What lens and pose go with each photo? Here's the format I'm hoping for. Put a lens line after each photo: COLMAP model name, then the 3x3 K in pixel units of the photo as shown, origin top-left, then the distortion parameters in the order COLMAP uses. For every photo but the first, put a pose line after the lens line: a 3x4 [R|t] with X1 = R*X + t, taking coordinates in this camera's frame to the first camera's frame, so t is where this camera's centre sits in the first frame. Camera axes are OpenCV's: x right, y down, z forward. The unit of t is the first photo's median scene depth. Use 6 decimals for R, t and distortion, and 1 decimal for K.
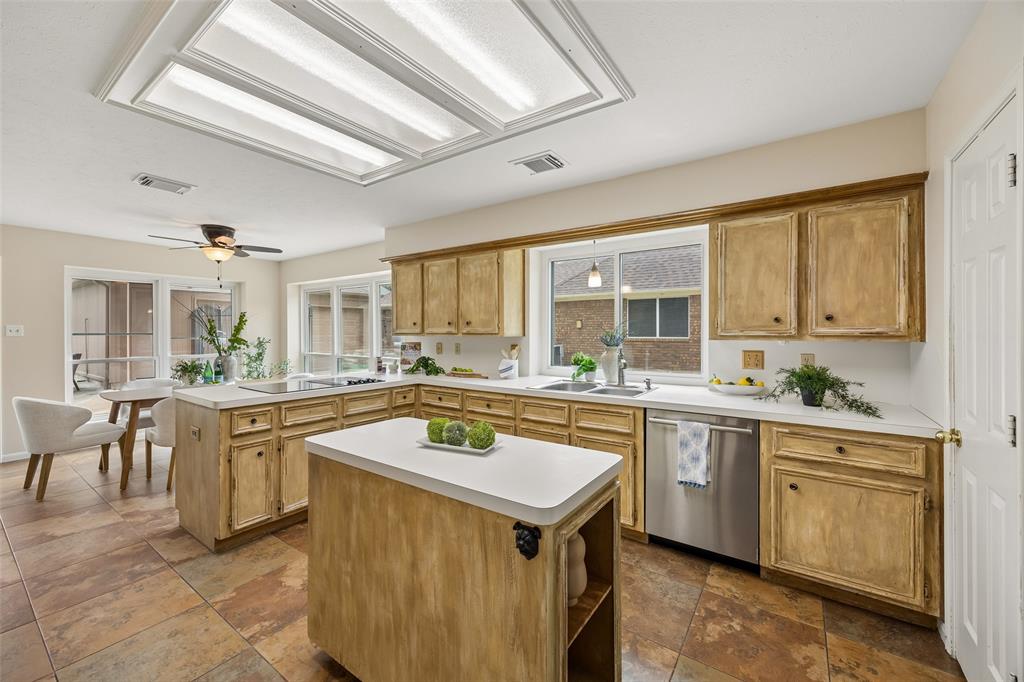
lens RADIAL K [[398.4, 0, 516.0], [0, 398.4, 331.5], [0, 0, 1]] dist [-0.000226, -0.000155]
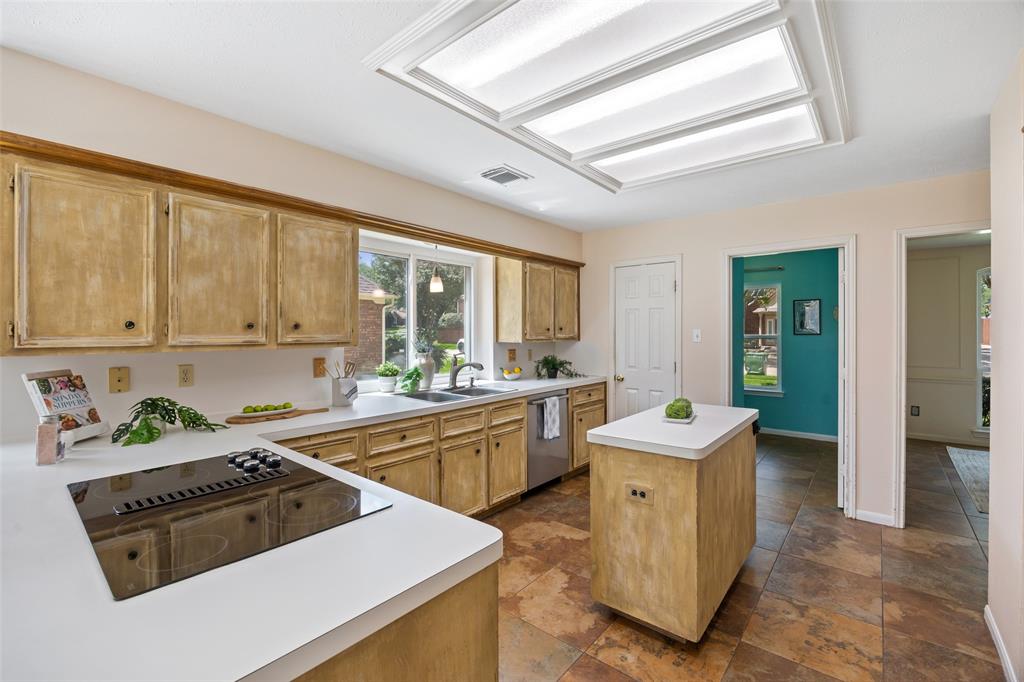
lens RADIAL K [[435.9, 0, 513.7], [0, 435.9, 334.4], [0, 0, 1]] dist [0.011024, 0.000107]
pose [[0.106079, -0.008429, 0.994322, -0.885213], [-0.001227, 0.999962, 0.008608, -0.018178], [-0.994357, -0.002134, 0.106065, 0.713238]]
